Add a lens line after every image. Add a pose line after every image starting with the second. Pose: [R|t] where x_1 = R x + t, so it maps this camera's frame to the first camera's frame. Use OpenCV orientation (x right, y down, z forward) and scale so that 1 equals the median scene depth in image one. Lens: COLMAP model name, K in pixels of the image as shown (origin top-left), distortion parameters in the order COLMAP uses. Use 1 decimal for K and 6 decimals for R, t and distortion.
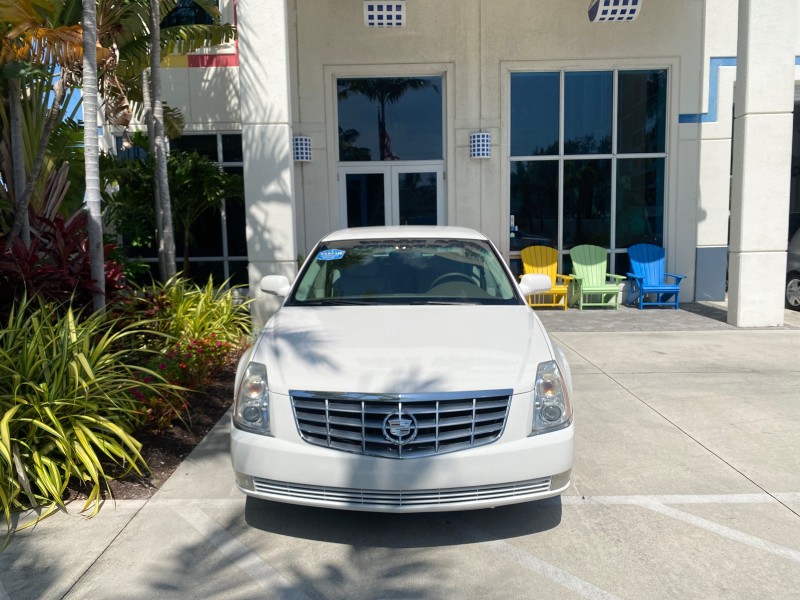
lens RADIAL K [[614.4, 0, 396.9], [0, 614.4, 302.6], [0, 0, 1]] dist [0.019963, -0.020952]
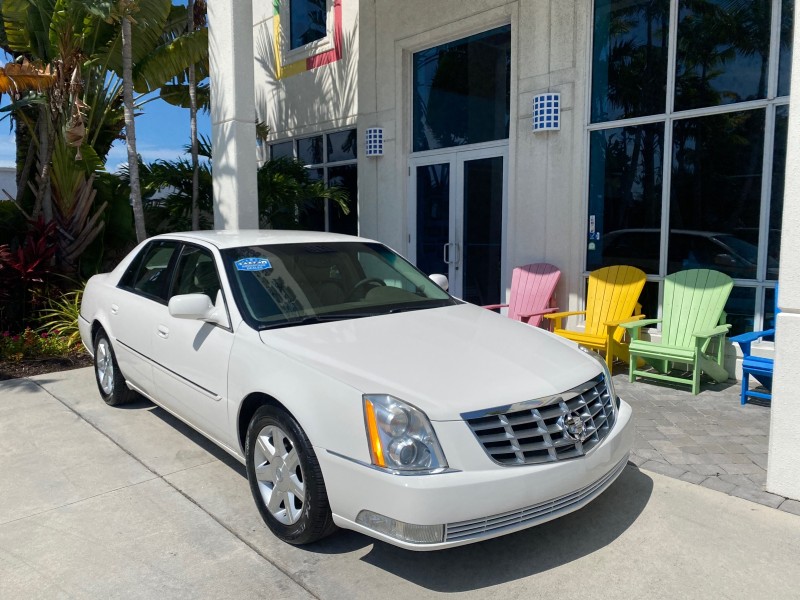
lens RADIAL K [[614.4, 0, 409.5], [0, 614.4, 295.1], [0, 0, 1]] dist [0.019963, -0.020952]
pose [[0.665193, 0.094559, -0.740660, 0.737448], [-0.101040, 0.994224, 0.036187, -0.088071], [0.739804, 0.050764, 0.670905, 0.598423]]
